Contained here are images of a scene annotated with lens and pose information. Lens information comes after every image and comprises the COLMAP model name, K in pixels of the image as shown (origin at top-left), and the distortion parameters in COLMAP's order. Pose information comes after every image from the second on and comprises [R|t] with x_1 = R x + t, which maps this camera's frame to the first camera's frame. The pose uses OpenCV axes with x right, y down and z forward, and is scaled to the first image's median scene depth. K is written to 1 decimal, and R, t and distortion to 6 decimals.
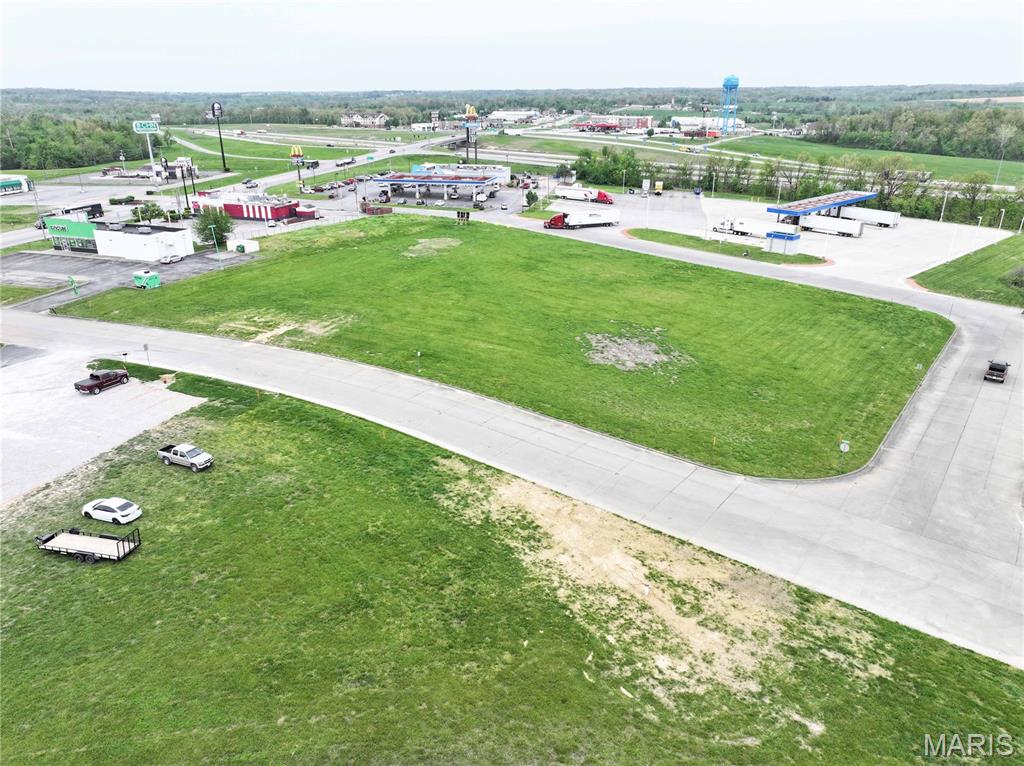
lens RADIAL K [[715.2, 0, 516.3], [0, 715.2, 384.7], [0, 0, 1]] dist [-0.007537, 0.024292]
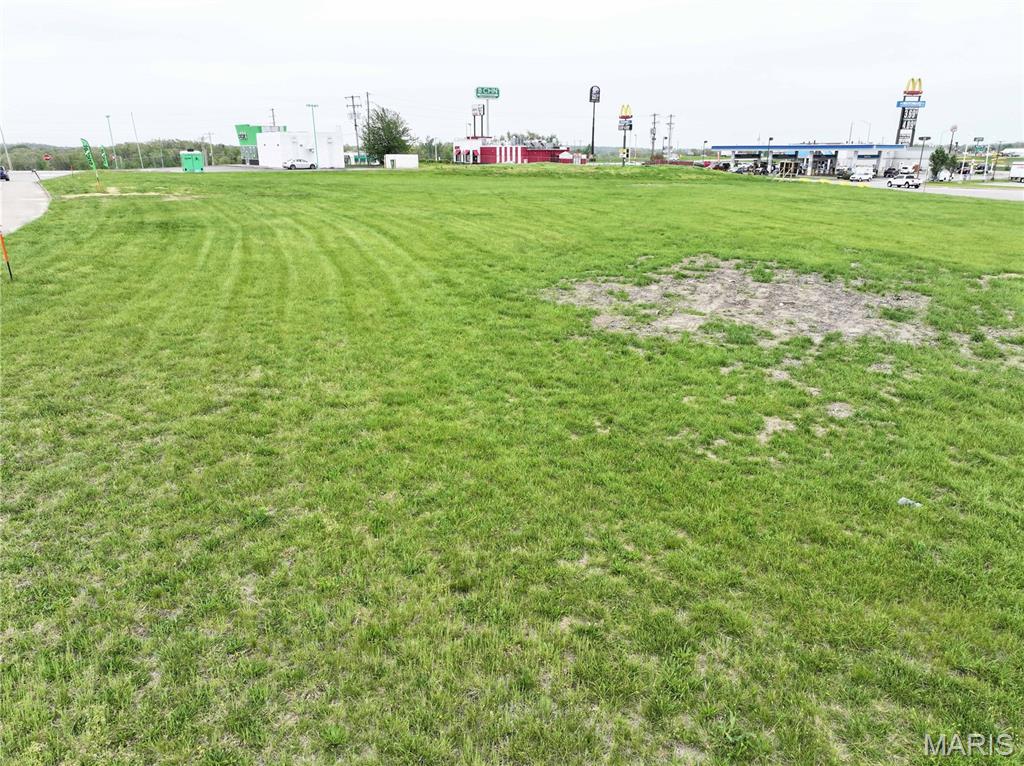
lens RADIAL K [[715.2, 0, 516.3], [0, 715.2, 384.7], [0, 0, 1]] dist [-0.007537, 0.024292]
pose [[0.809543, 0.183588, -0.557617, 0.223248], [-0.223967, 0.974587, -0.004284, -0.000673], [0.542660, 0.128356, 0.830087, 0.762209]]
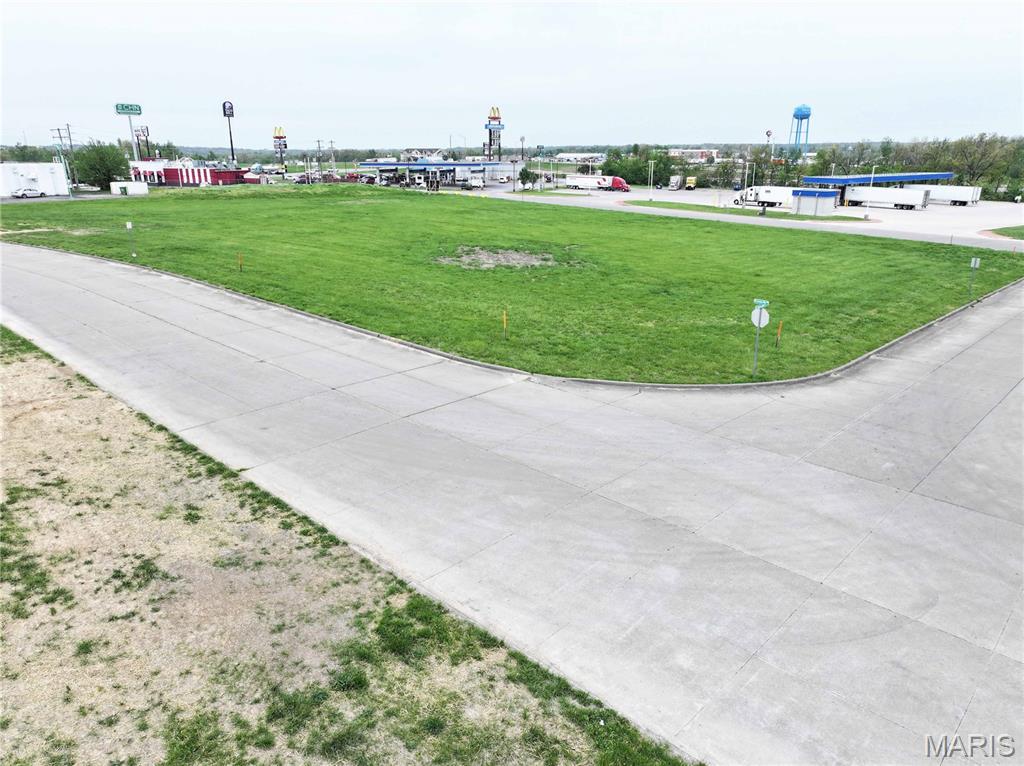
lens RADIAL K [[715.2, 0, 516.3], [0, 715.2, 384.7], [0, 0, 1]] dist [-0.007537, 0.024292]
pose [[0.994008, 0.033864, -0.103933, 0.237767], [-0.041415, 0.996589, -0.071383, 0.110972], [0.101161, 0.075260, 0.992019, 0.367505]]
